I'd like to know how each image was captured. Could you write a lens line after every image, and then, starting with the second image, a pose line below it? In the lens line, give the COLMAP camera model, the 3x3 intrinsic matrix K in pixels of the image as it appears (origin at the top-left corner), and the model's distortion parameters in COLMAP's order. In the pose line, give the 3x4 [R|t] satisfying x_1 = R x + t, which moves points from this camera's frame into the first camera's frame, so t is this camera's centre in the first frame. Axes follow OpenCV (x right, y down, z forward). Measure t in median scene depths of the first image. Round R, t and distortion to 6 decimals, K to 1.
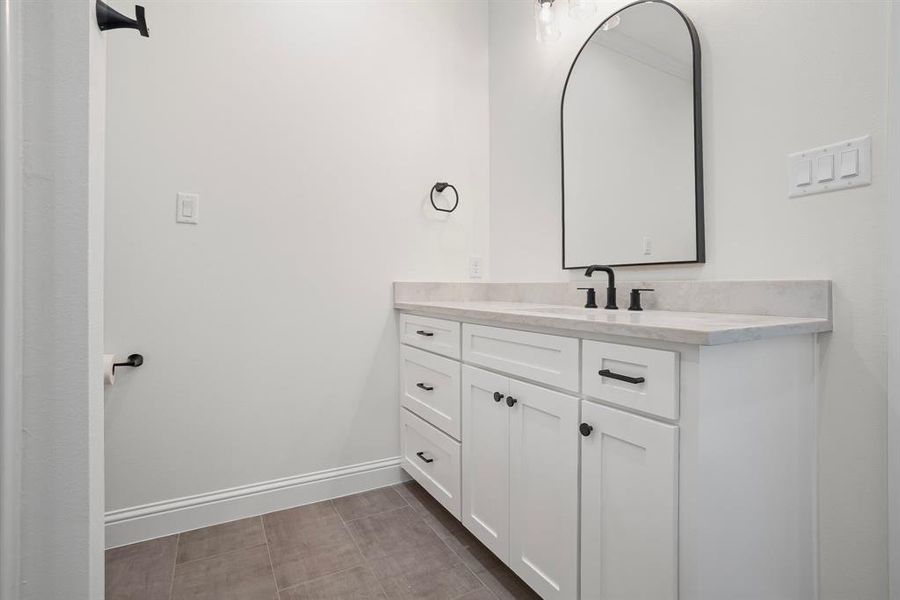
lens RADIAL K [[427.2, 0, 454.4], [0, 427.2, 280.7], [0, 0, 1]] dist [0.001222, -0.000060]
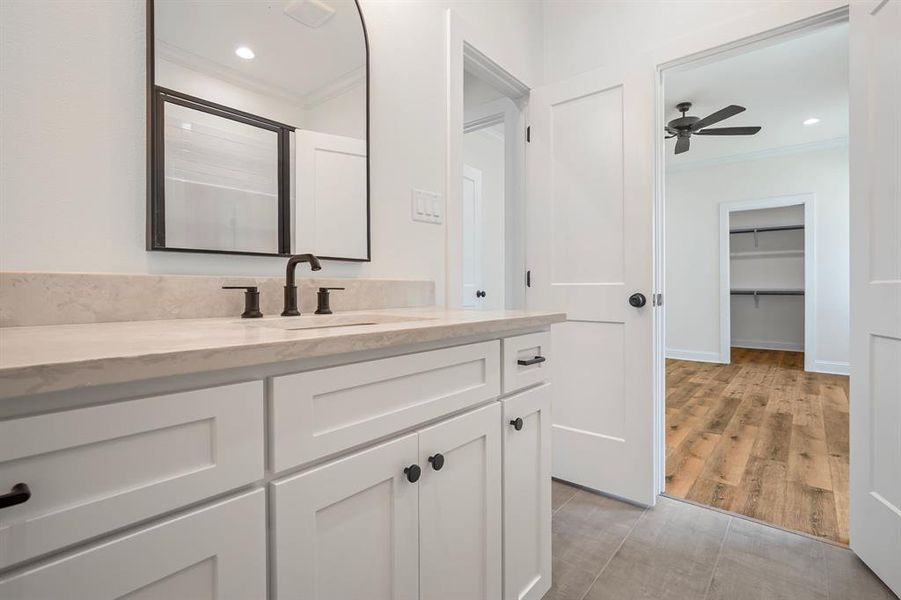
lens RADIAL K [[427.7, 0, 454.9], [0, 427.7, 280.7], [0, 0, 1]] dist [0.001222, -0.000060]
pose [[-0.344877, 0.008242, 0.938612, -0.429310], [-0.015778, 0.999769, -0.014576, 0.014348], [-0.938515, -0.019836, -0.344668, 1.053776]]
